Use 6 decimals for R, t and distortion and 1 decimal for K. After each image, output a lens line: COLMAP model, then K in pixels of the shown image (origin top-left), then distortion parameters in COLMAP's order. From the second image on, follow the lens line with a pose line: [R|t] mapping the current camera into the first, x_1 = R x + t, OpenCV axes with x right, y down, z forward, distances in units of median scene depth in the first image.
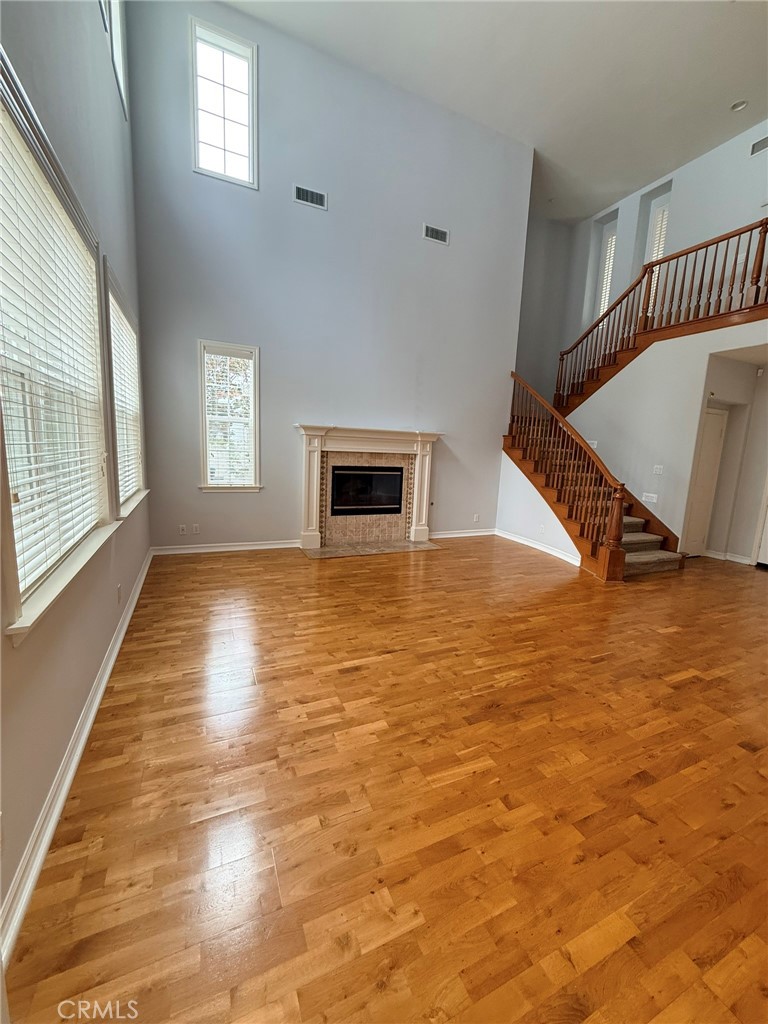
lens RADIAL K [[408.6, 0, 386.1], [0, 408.6, 511.2], [0, 0, 1]] dist [-0.000509, 0.000368]
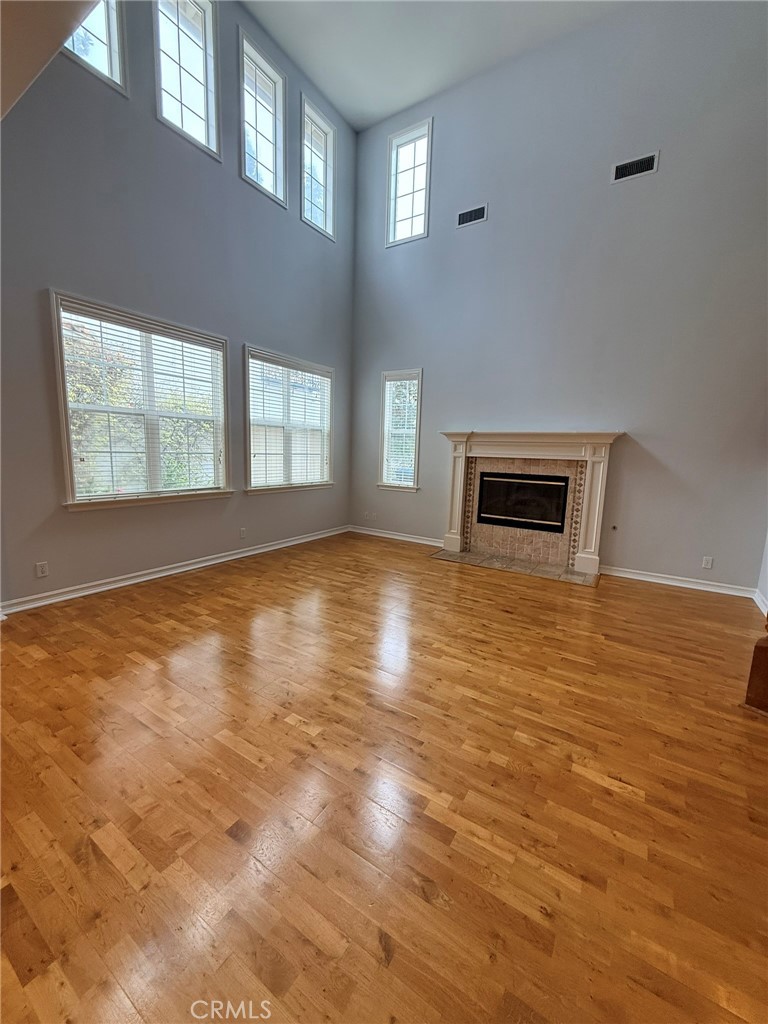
lens RADIAL K [[408.6, 0, 385.9], [0, 408.6, 511.8], [0, 0, 1]] dist [-0.000509, 0.000368]
pose [[0.537314, 0.098299, -0.837634, 0.586772], [-0.139659, 0.989843, 0.026575, -0.010472], [0.831738, 0.102705, 0.545585, 0.287204]]
